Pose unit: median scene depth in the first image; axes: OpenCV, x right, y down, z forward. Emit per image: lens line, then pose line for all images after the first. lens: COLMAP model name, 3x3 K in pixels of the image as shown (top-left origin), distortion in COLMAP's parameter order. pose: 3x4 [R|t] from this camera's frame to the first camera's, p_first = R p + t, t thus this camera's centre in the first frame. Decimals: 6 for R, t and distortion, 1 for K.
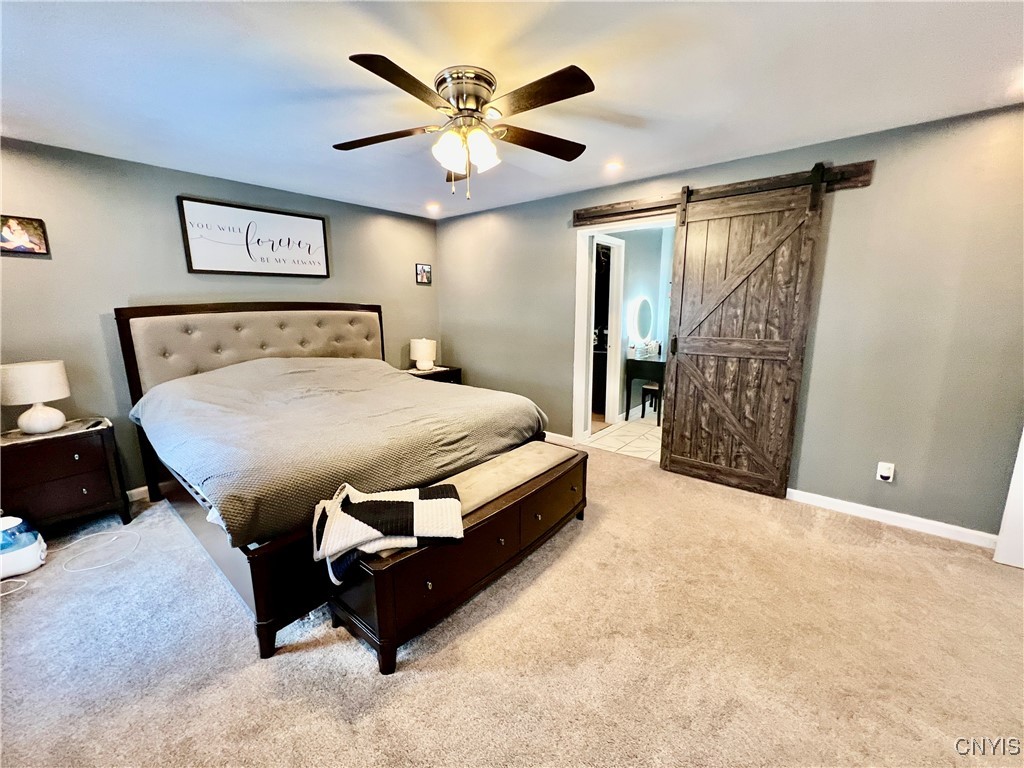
lens RADIAL K [[410.5, 0, 505.4], [0, 410.5, 386.8], [0, 0, 1]] dist [-0.002603, 0.000318]
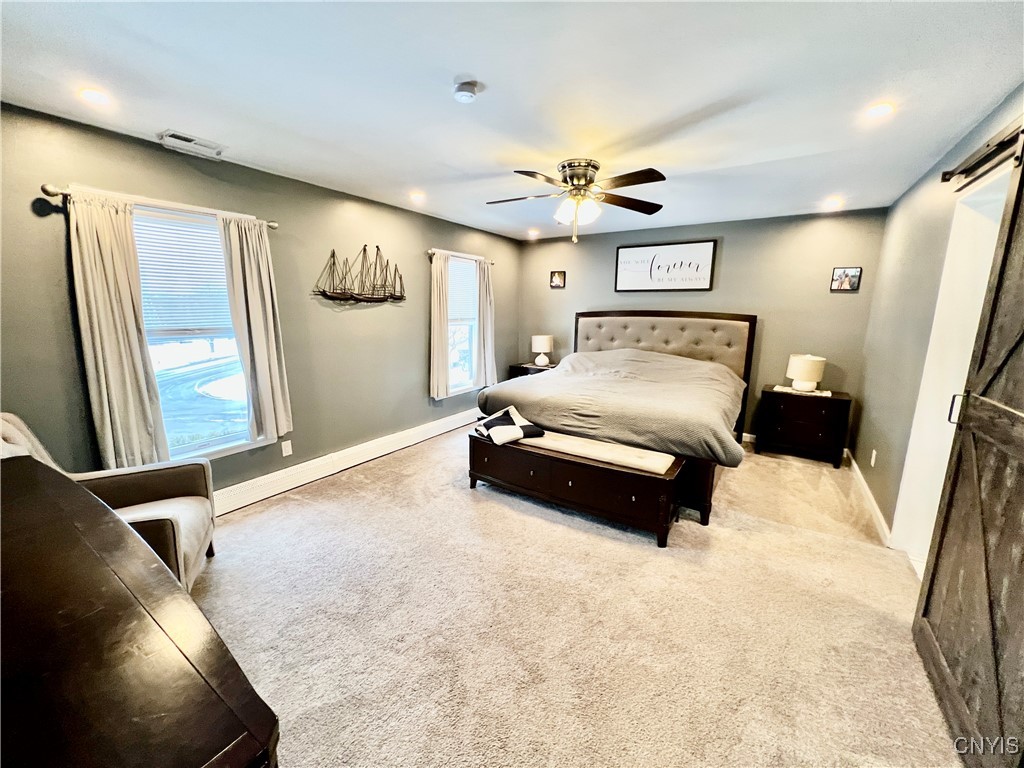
lens RADIAL K [[410.5, 0, 502.6], [0, 410.5, 380.7], [0, 0, 1]] dist [-0.002603, 0.000318]
pose [[0.115634, 0.184361, -0.976033, 0.756366], [-0.207824, 0.965366, 0.157725, -0.088983], [0.971307, 0.184605, 0.149944, 0.334973]]
